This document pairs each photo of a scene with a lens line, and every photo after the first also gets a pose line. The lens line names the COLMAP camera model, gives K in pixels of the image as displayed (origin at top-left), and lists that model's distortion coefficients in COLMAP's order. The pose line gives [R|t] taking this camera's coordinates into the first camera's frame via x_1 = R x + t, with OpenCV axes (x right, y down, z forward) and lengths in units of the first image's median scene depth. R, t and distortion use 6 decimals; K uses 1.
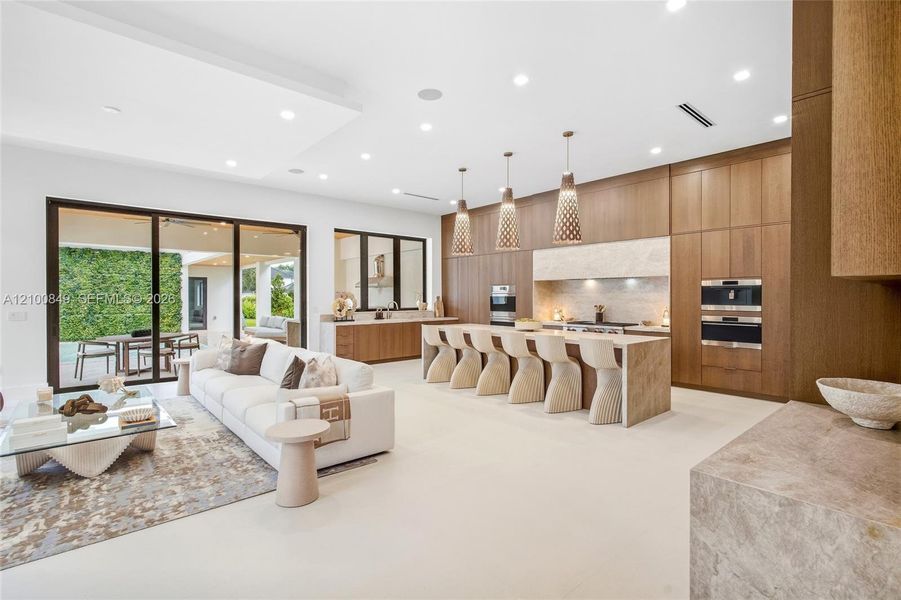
lens RADIAL K [[432.9, 0, 453.9], [0, 432.9, 294.7], [0, 0, 1]] dist [-0.001401, 0.002651]
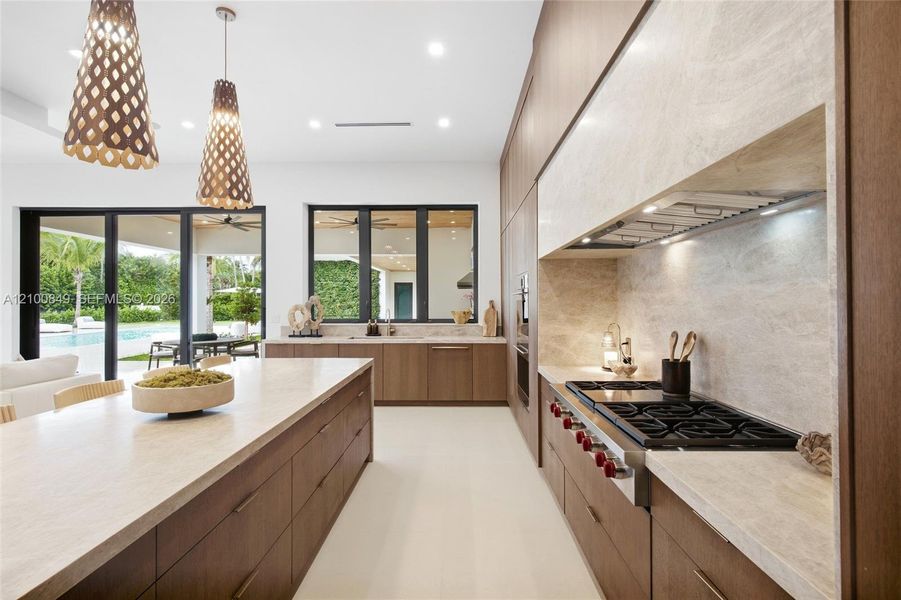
lens RADIAL K [[432.9, 0, 452.5], [0, 432.9, 301.2], [0, 0, 1]] dist [-0.001401, 0.002651]
pose [[0.737550, -0.001214, -0.675292, 0.426477], [0.004544, 0.999985, 0.003166, 0.003789], [0.675278, -0.005404, 0.737544, 0.716374]]
